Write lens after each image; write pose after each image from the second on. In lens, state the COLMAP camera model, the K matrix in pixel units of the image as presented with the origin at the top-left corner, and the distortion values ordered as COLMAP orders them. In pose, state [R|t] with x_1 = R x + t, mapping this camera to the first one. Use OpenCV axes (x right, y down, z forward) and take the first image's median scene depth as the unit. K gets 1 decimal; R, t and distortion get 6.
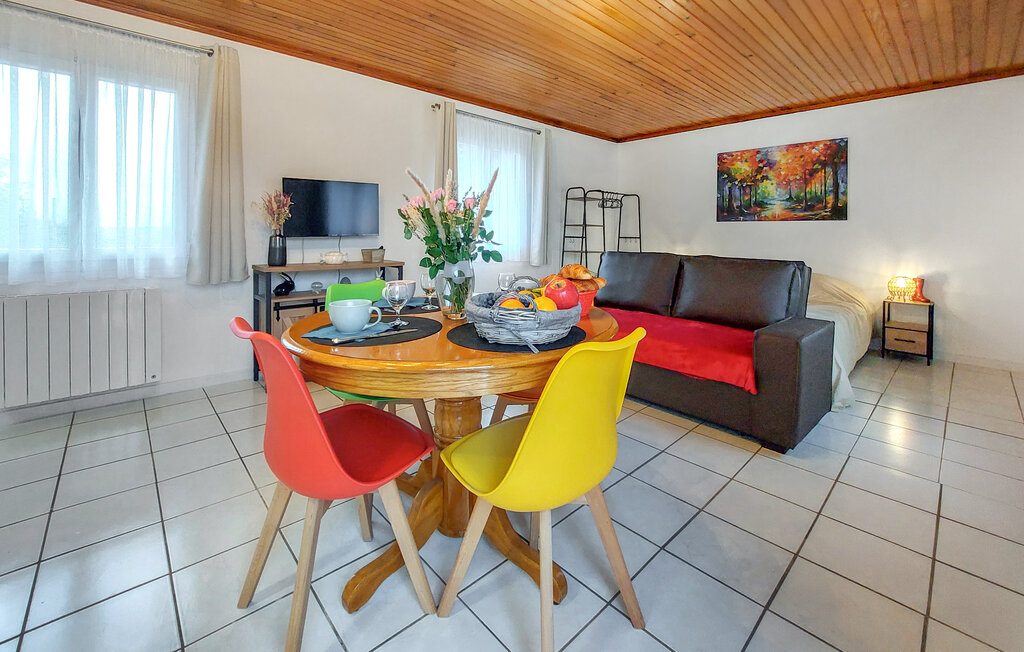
lens RADIAL K [[424.7, 0, 491.7], [0, 424.7, 238.6], [0, 0, 1]] dist [-0.003653, -0.001825]
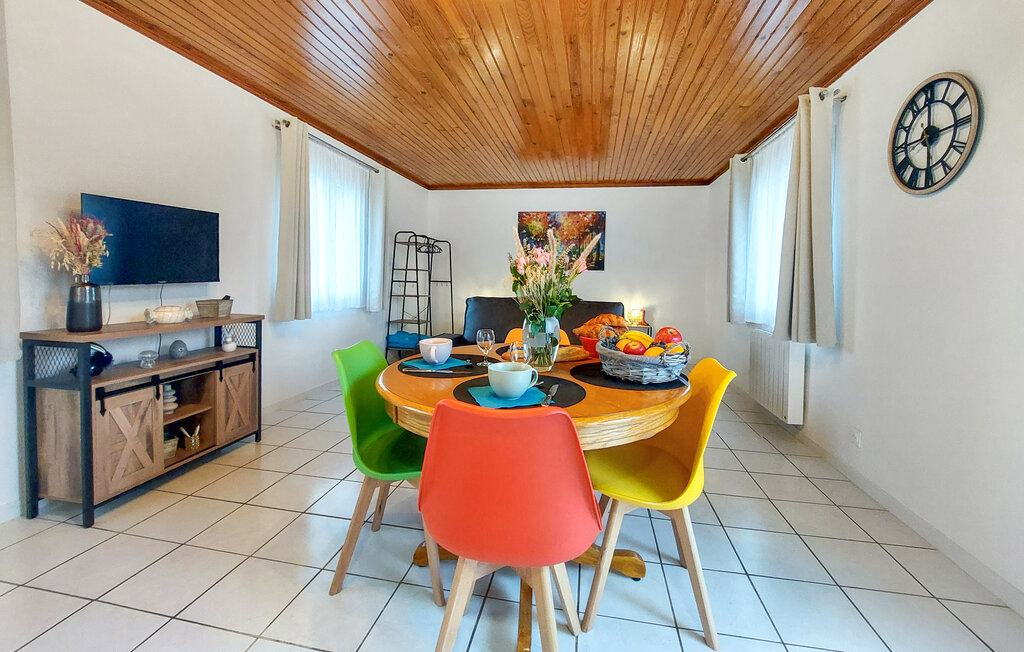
lens RADIAL K [[424.7, 0, 503.9], [0, 424.7, 294.4], [0, 0, 1]] dist [-0.003653, -0.001825]
pose [[0.797320, -0.016319, 0.603337, -0.251261], [-0.007483, 0.999290, 0.036917, -0.013022], [-0.603511, -0.033950, 0.796632, 0.070206]]
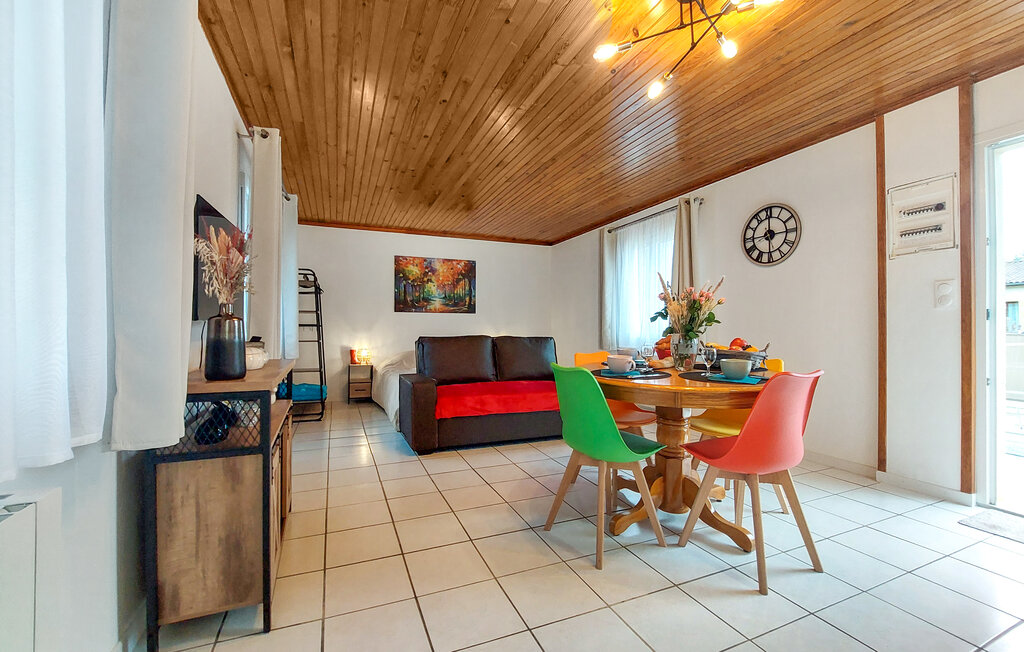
lens RADIAL K [[424.7, 0, 497.2], [0, 424.7, 329.7], [0, 0, 1]] dist [-0.003653, -0.001825]
pose [[0.339771, -0.011273, 0.940440, -0.560930], [0.011906, 0.999900, 0.007685, 0.004596], [-0.940433, 0.008586, 0.339871, 0.355433]]
